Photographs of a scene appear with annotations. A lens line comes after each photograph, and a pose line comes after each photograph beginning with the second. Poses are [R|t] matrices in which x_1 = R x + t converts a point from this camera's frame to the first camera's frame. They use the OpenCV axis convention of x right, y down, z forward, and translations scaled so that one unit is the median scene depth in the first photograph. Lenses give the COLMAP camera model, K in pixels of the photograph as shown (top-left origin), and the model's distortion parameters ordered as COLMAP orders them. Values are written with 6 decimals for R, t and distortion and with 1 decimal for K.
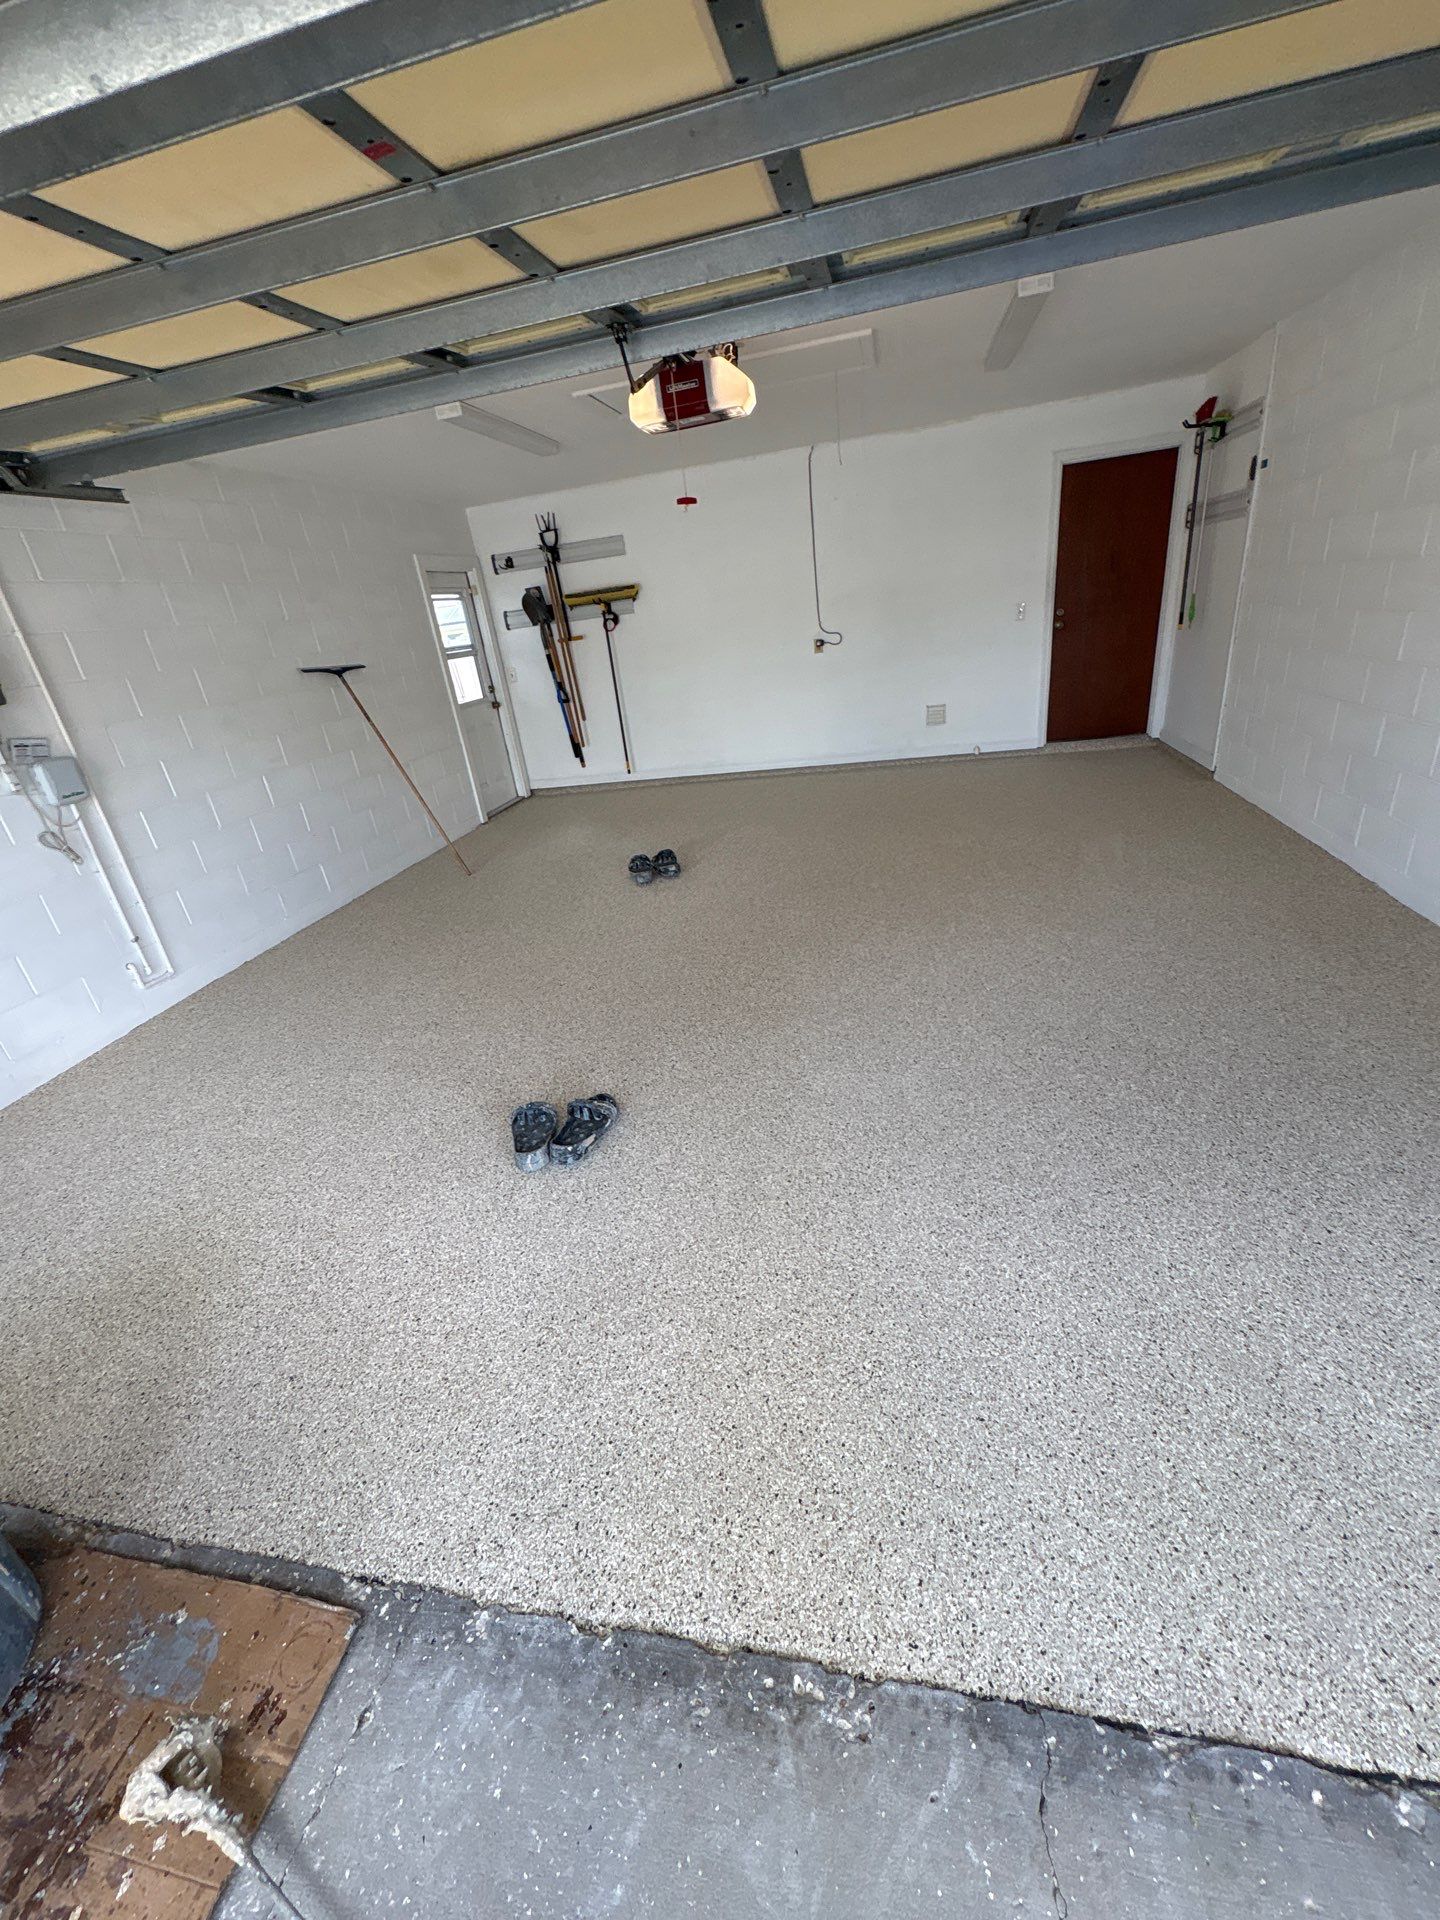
lens RADIAL K [[766.2, 0, 729.0], [0, 766.2, 953.2], [0, 0, 1]] dist [0.002458, 0.000048]
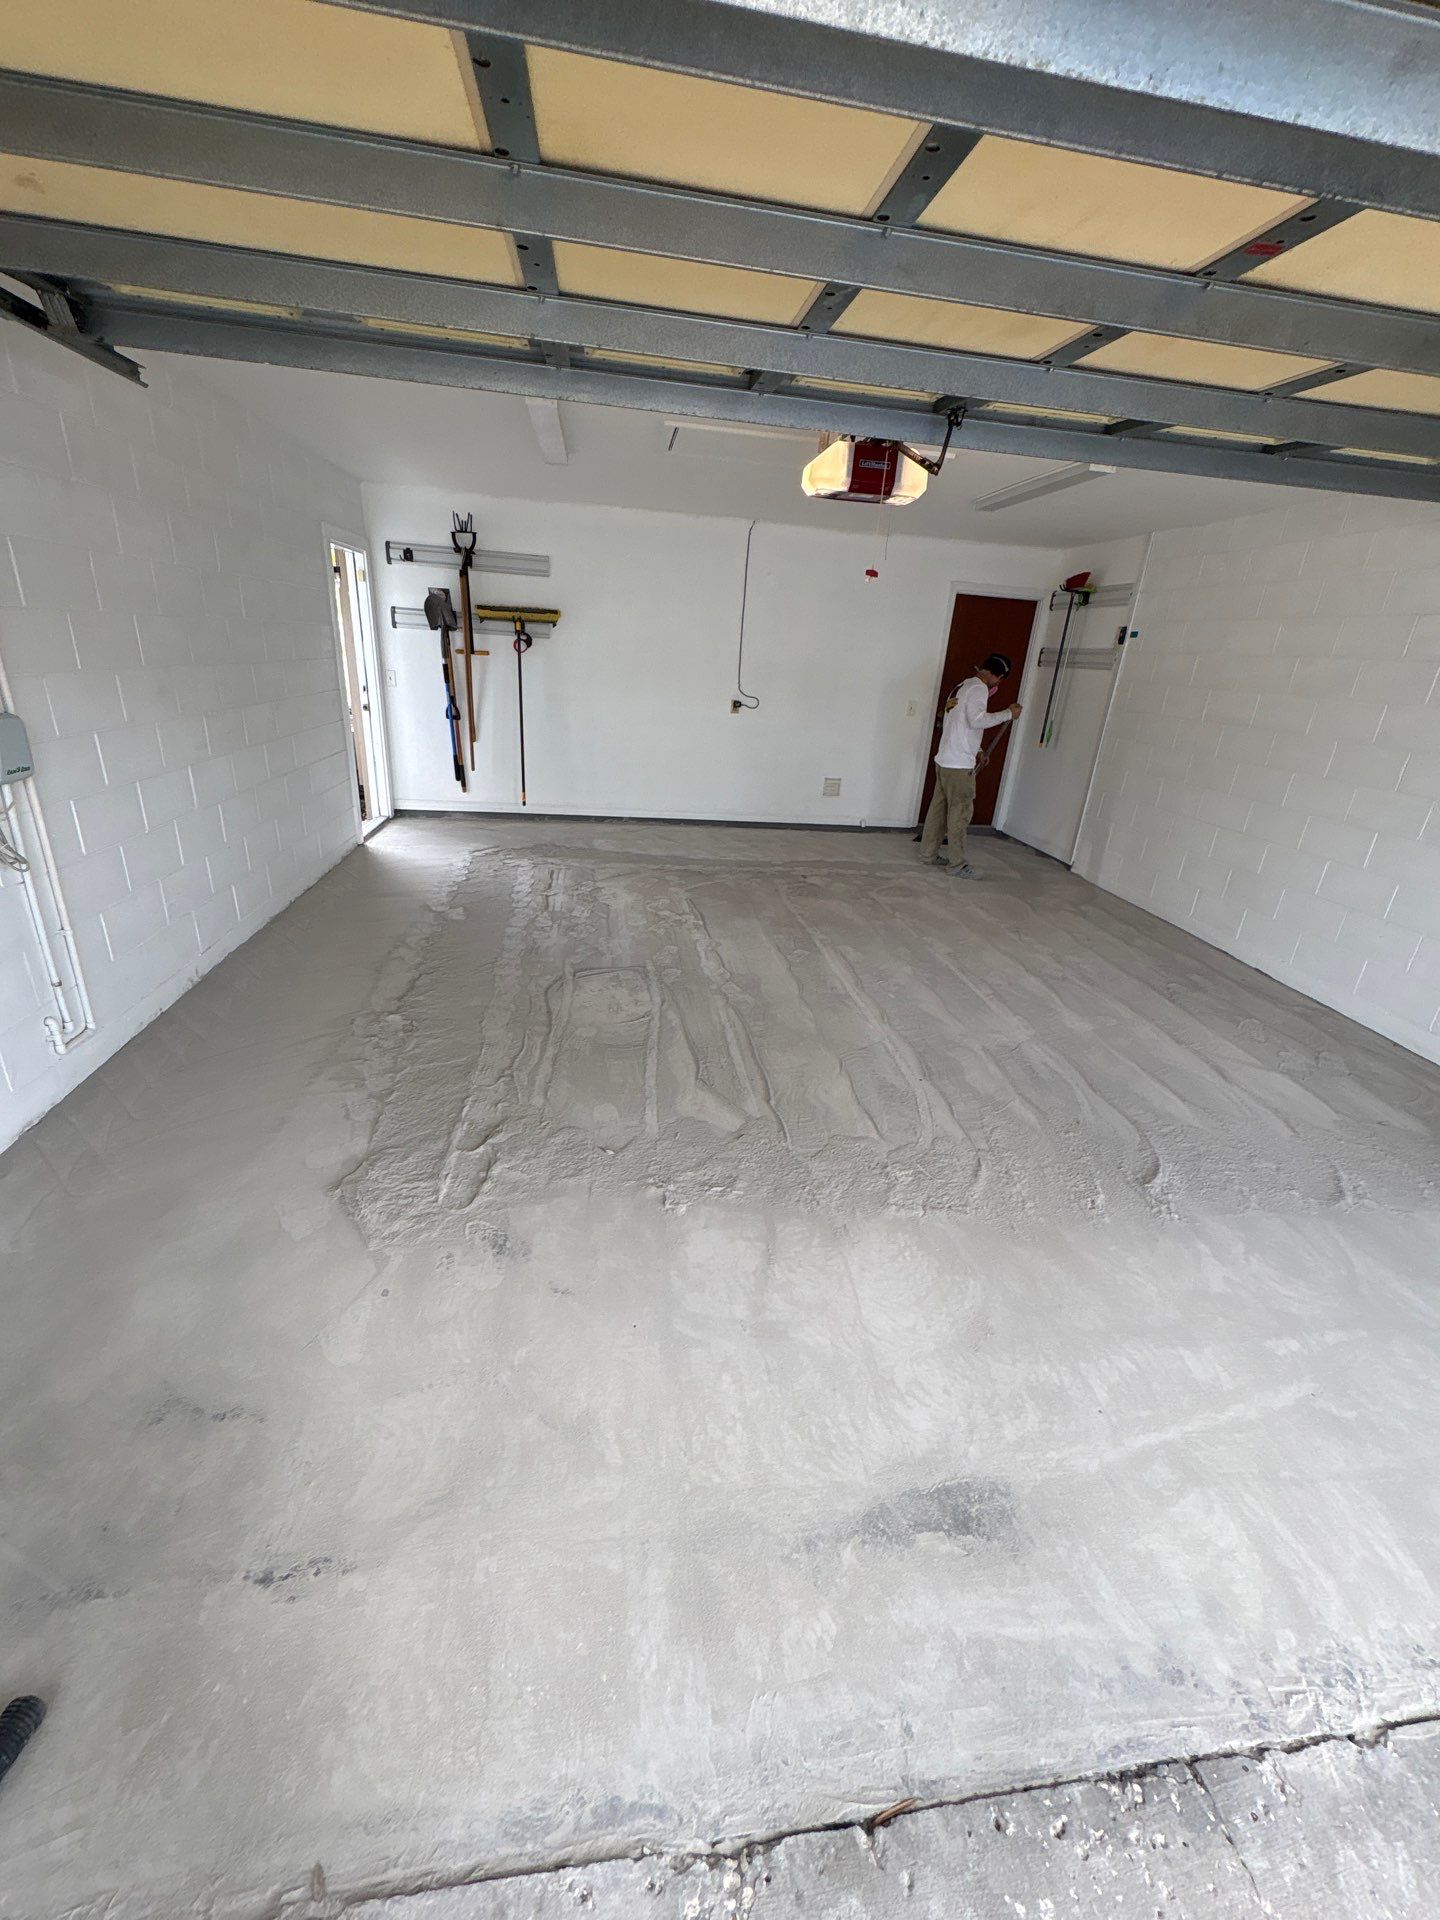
lens RADIAL K [[766.2, 0, 725.2], [0, 766.2, 952.0], [0, 0, 1]] dist [0.002458, 0.000048]
pose [[0.922665, 0.044779, 0.382994, -0.274026], [-0.023149, 0.997875, -0.060902, -0.009988], [-0.384908, 0.047326, 0.921741, 0.073682]]
